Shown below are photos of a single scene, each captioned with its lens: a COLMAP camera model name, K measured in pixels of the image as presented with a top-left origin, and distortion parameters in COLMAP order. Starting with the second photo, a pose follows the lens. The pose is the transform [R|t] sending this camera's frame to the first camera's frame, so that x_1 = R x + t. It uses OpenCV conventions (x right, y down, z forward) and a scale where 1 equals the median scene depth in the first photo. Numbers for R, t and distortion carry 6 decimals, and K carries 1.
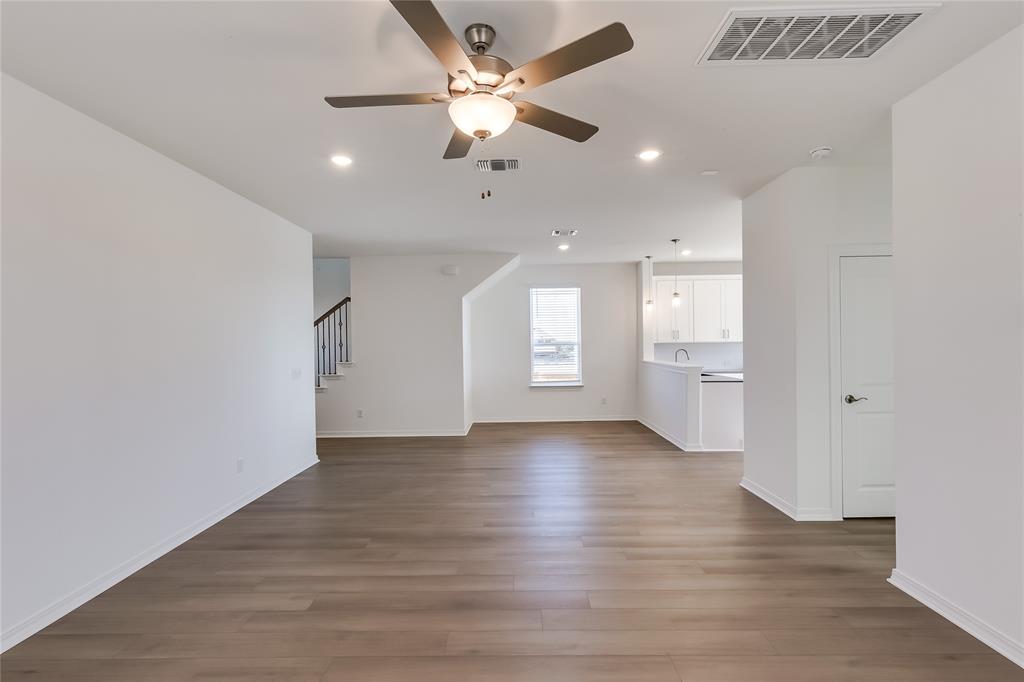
lens RADIAL K [[461.8, 0, 512.0], [0, 461.8, 341.0], [0, 0, 1]] dist [0.000199, -0.000424]
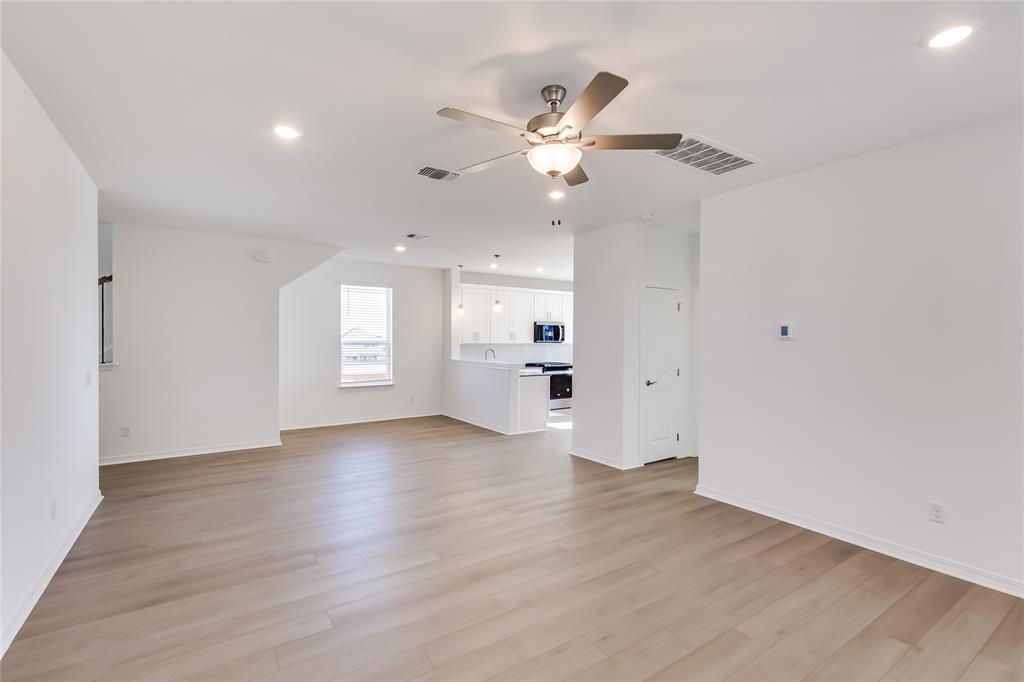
lens RADIAL K [[465.1, 0, 512.0], [0, 465.1, 341.0], [0, 0, 1]] dist [0.001255, -0.000103]
pose [[0.822292, 0.015861, 0.568845, -0.255423], [-0.015315, 0.999866, -0.005740, 0.003067], [-0.568860, -0.003992, 0.822425, 0.011224]]
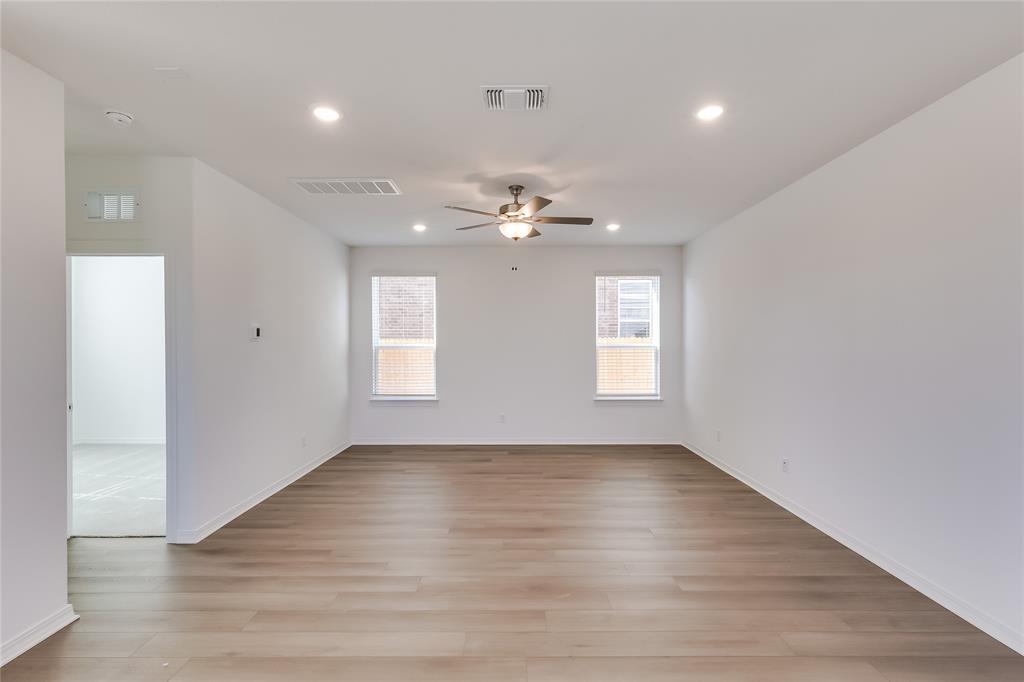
lens RADIAL K [[461.8, 0, 512.0], [0, 461.8, 341.0], [0, 0, 1]] dist [0.000199, -0.000424]
pose [[-0.999868, 0.014622, -0.007109, -0.007622], [0.014620, 0.999893, 0.000309, -0.000849], [0.007113, 0.000205, -0.999975, 0.891034]]
